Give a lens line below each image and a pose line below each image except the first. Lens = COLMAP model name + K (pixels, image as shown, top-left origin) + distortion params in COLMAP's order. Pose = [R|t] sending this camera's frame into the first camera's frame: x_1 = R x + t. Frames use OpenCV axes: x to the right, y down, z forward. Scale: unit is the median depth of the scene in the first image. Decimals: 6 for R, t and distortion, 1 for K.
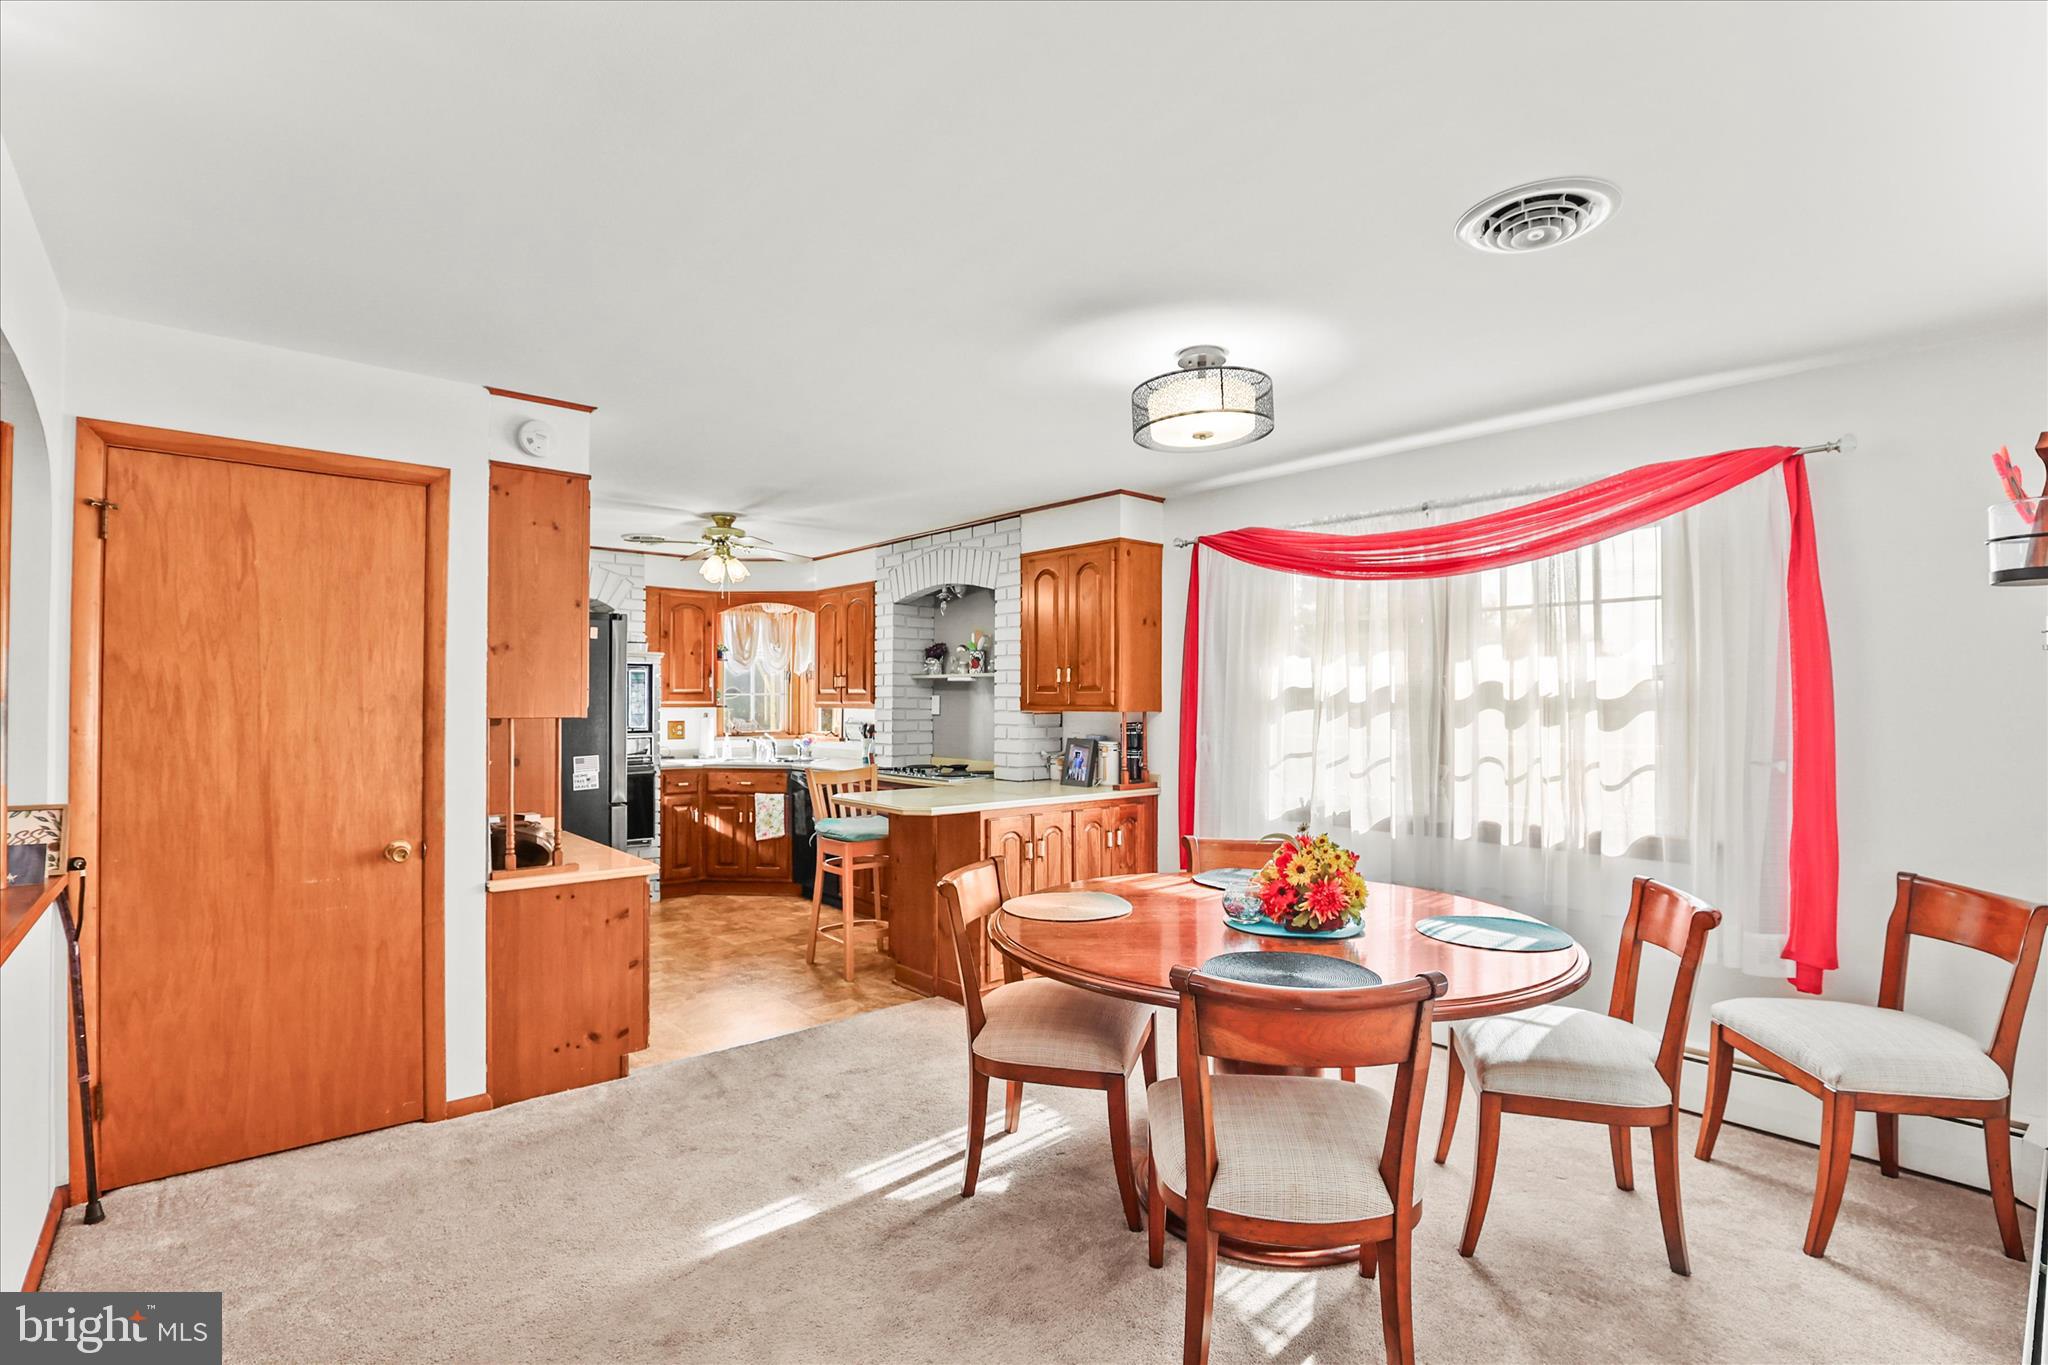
lens RADIAL K [[955.7, 0, 1008.4], [0, 955.7, 686.0], [0, 0, 1]] dist [-0.031926, 0.002651]
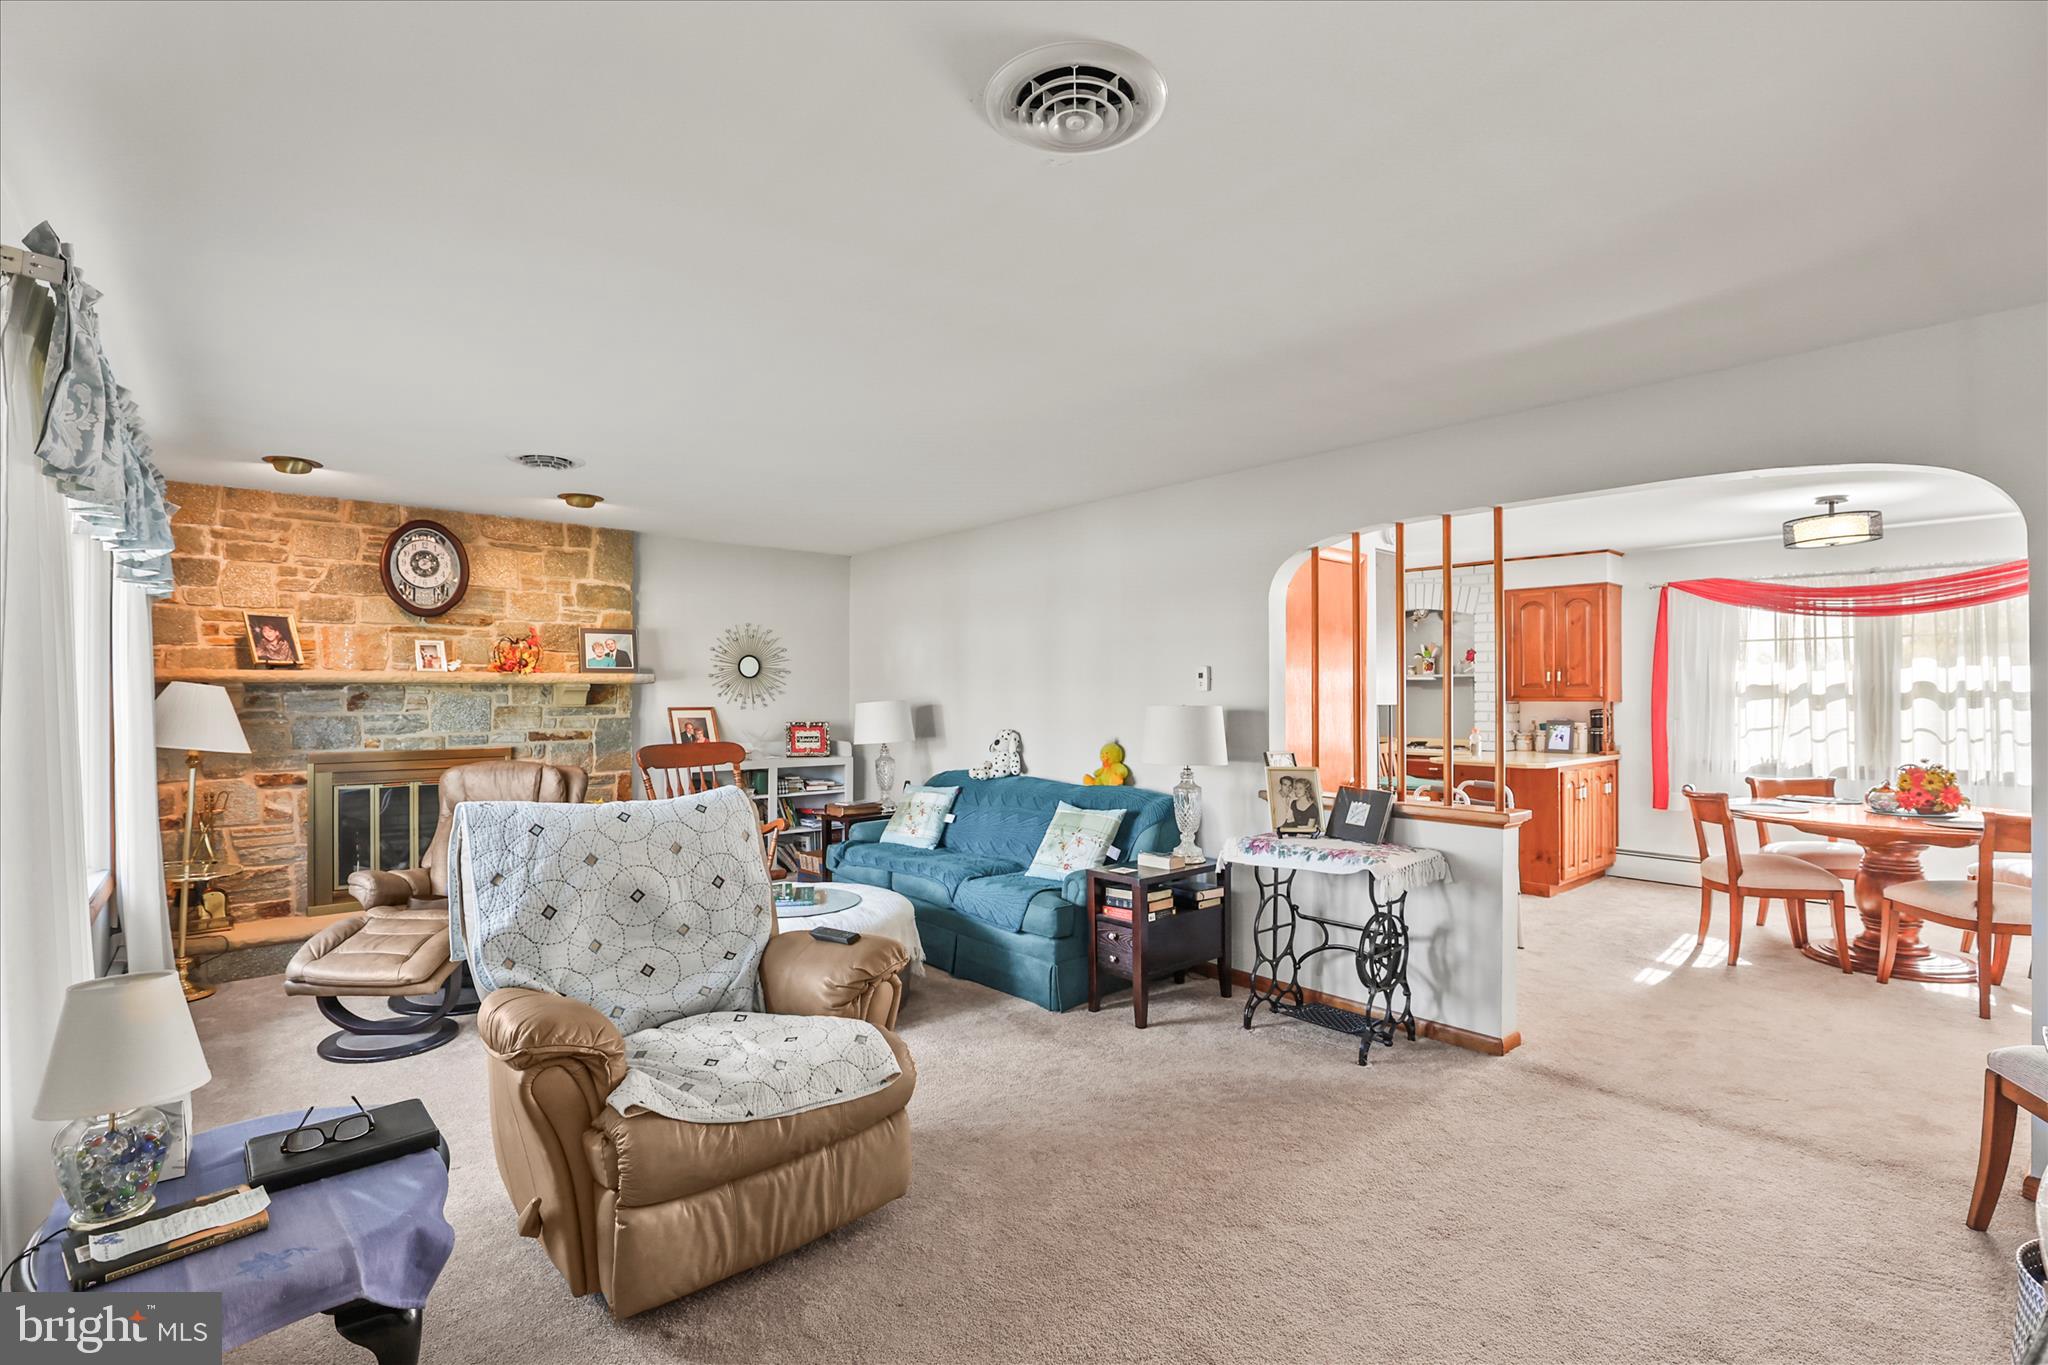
lens RADIAL K [[955.7, 0, 1000.5], [0, 955.7, 697.3], [0, 0, 1]] dist [-0.031926, 0.002651]
pose [[0.999930, -0.009027, -0.007645, -0.642538], [0.009197, 0.999704, 0.022521, -0.016528], [0.007439, -0.022590, 0.999717, -0.362259]]
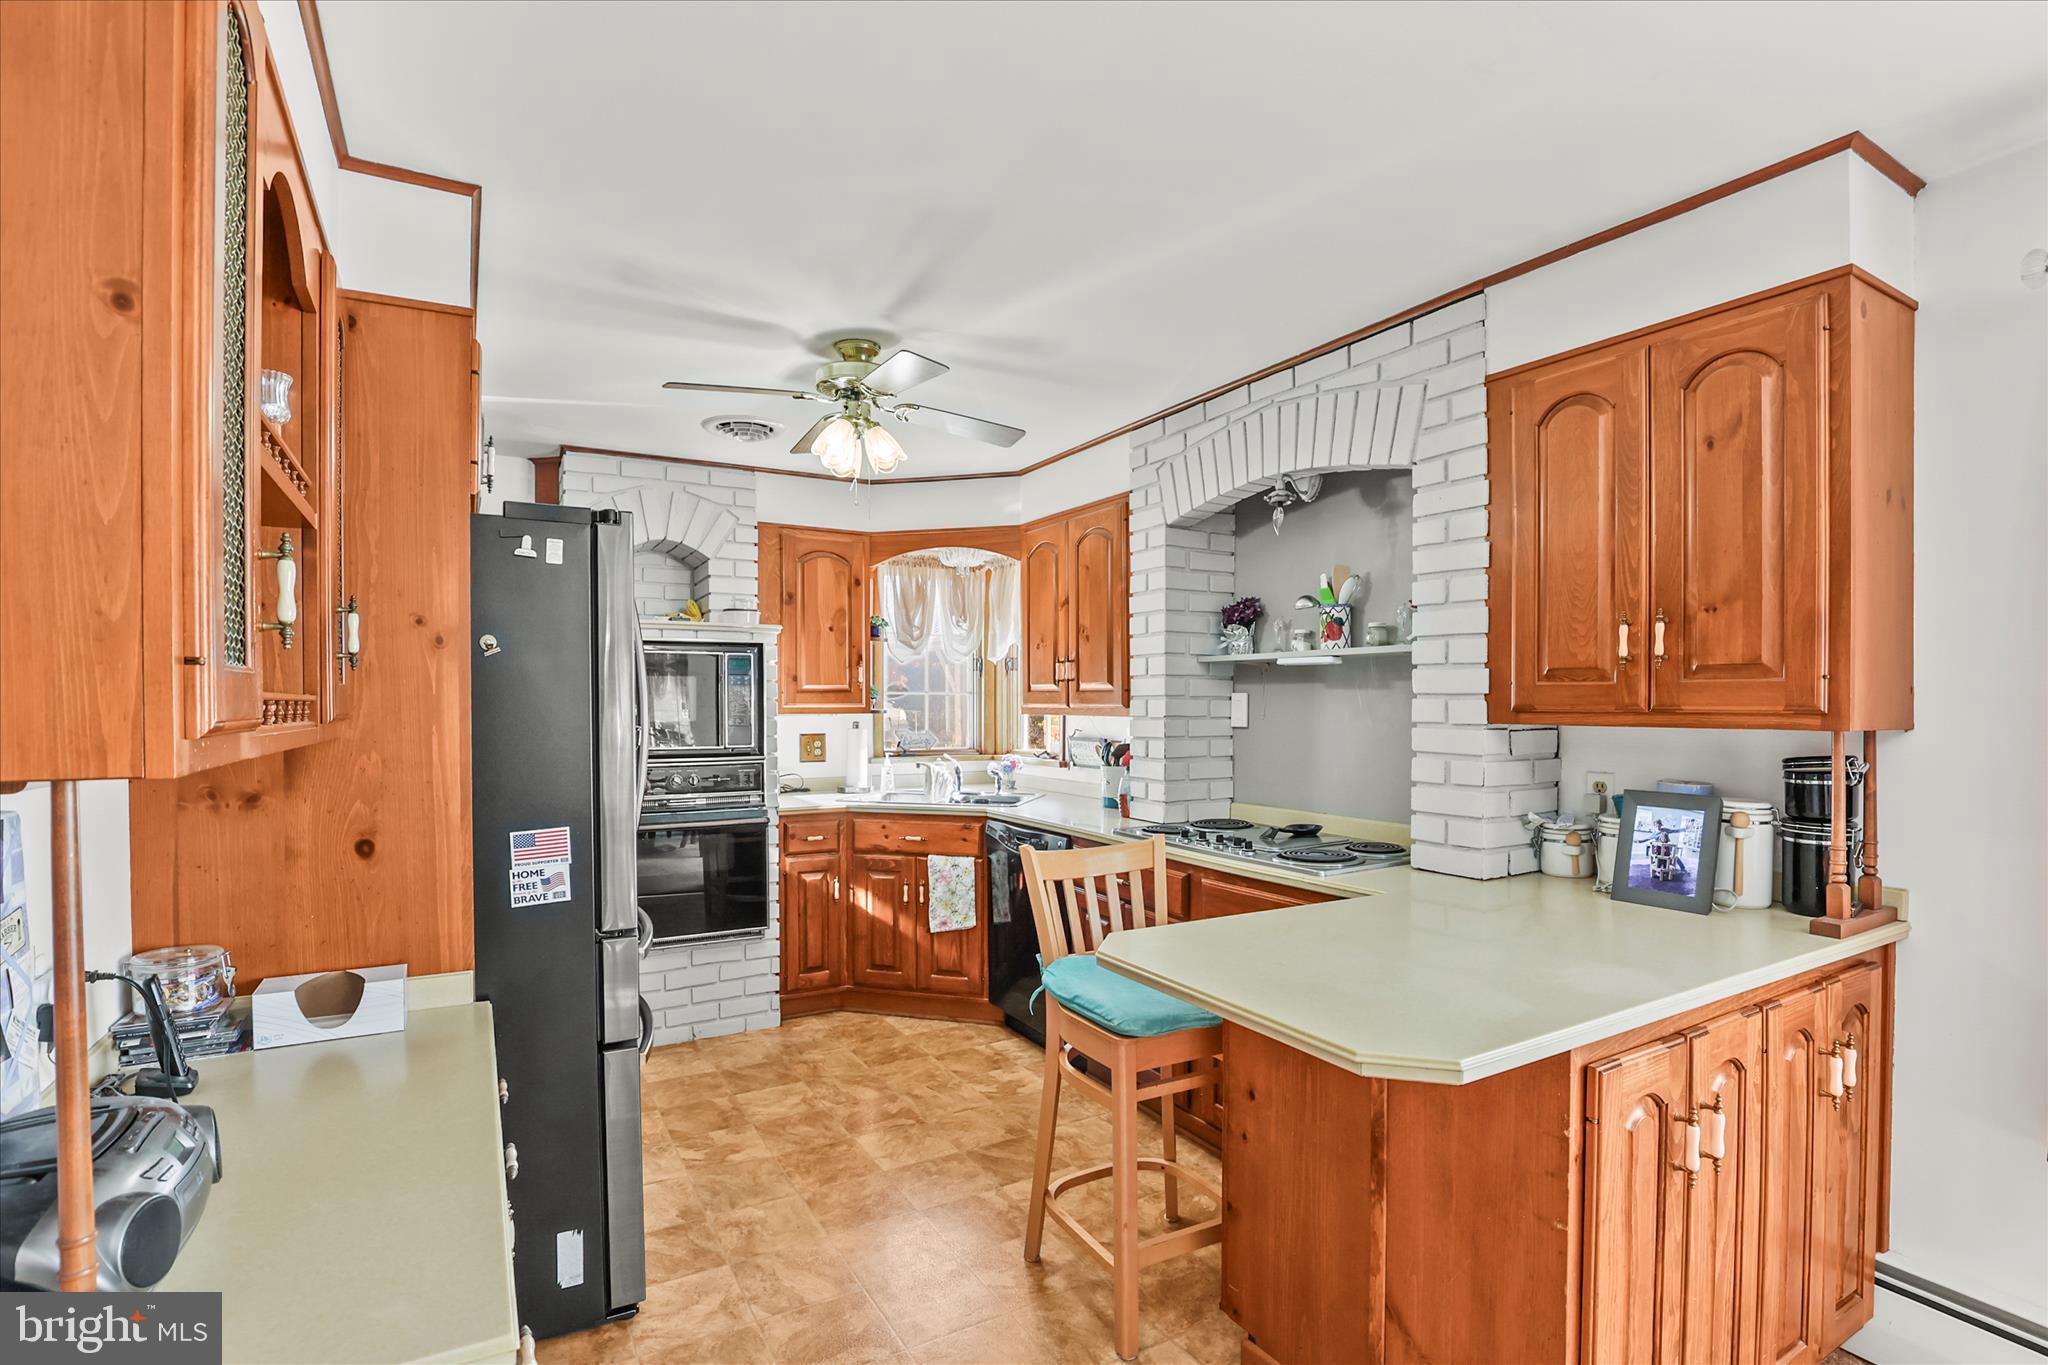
lens RADIAL K [[955.7, 0, 1007.4], [0, 955.7, 714.4], [0, 0, 1]] dist [-0.031926, 0.002651]
pose [[0.981290, 0.000187, -0.192536, -0.110028], [0.005327, 0.999590, 0.028123, 0.006629], [0.192463, -0.028622, 0.980887, 0.462072]]
